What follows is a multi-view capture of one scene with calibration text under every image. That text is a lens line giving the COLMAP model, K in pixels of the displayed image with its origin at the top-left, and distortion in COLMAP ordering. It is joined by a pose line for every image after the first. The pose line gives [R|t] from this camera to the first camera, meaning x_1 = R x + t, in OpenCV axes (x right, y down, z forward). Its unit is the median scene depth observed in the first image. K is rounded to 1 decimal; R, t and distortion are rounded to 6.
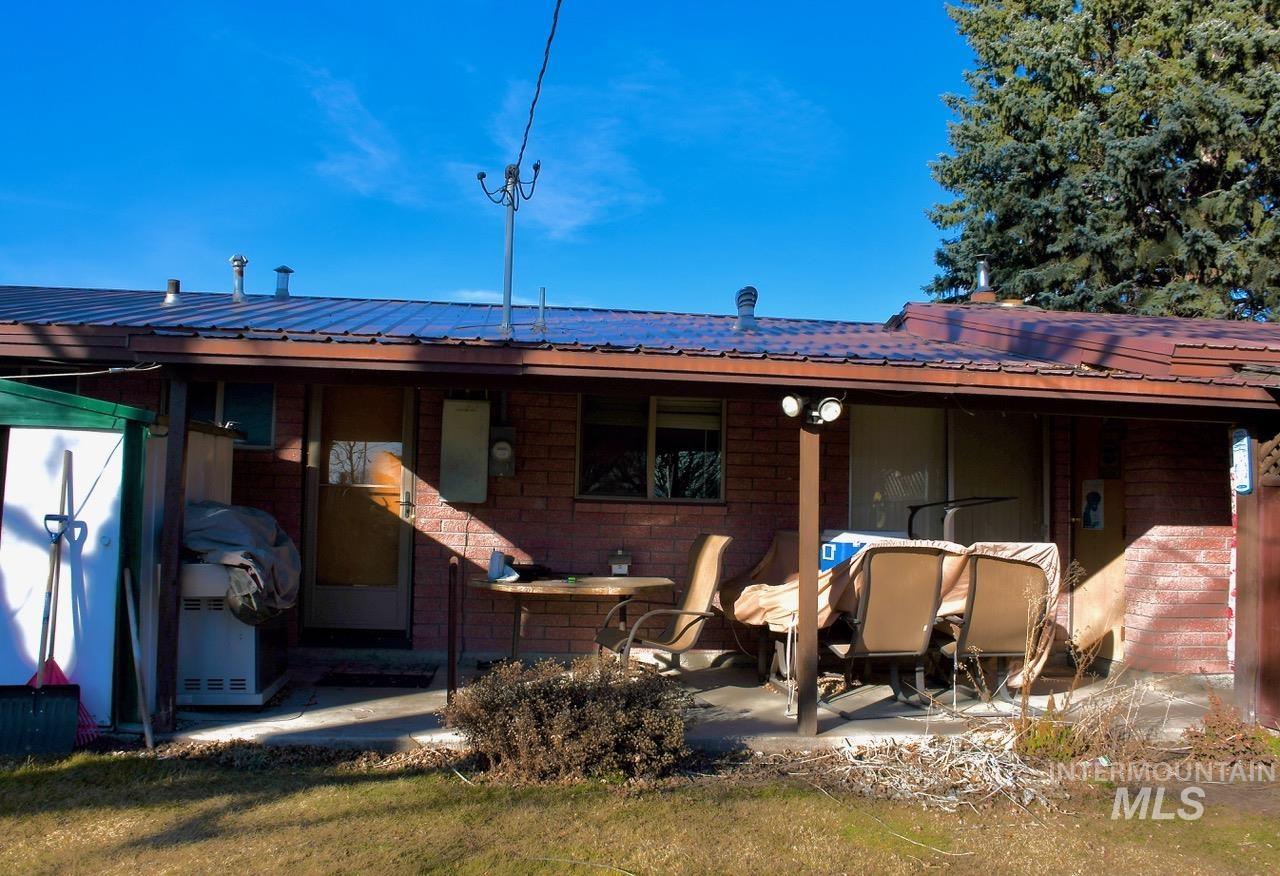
lens RADIAL K [[988.6, 0, 639.8], [0, 988.6, 459.3], [0, 0, 1]] dist [-0.137019, 0.003601]
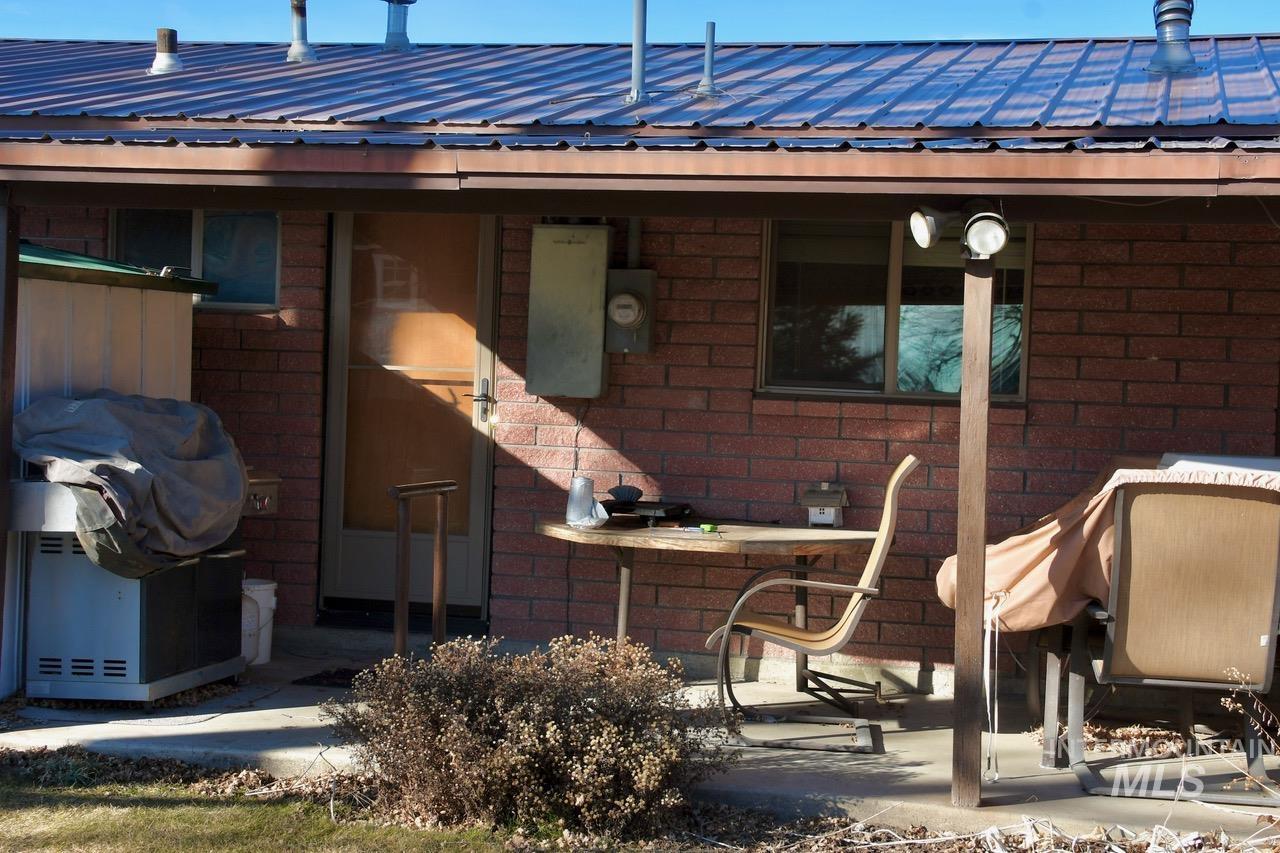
lens RADIAL K [[1901.3, 0, 640.0], [0, 1901.3, 426.5], [0, 0, 1]] dist [0.091262, -0.002787]
pose [[0.939537, 0.014566, -0.342139, 0.259628], [0.003789, 0.998592, 0.052920, 0.000659], [0.342428, -0.051017, 0.938158, -0.072808]]
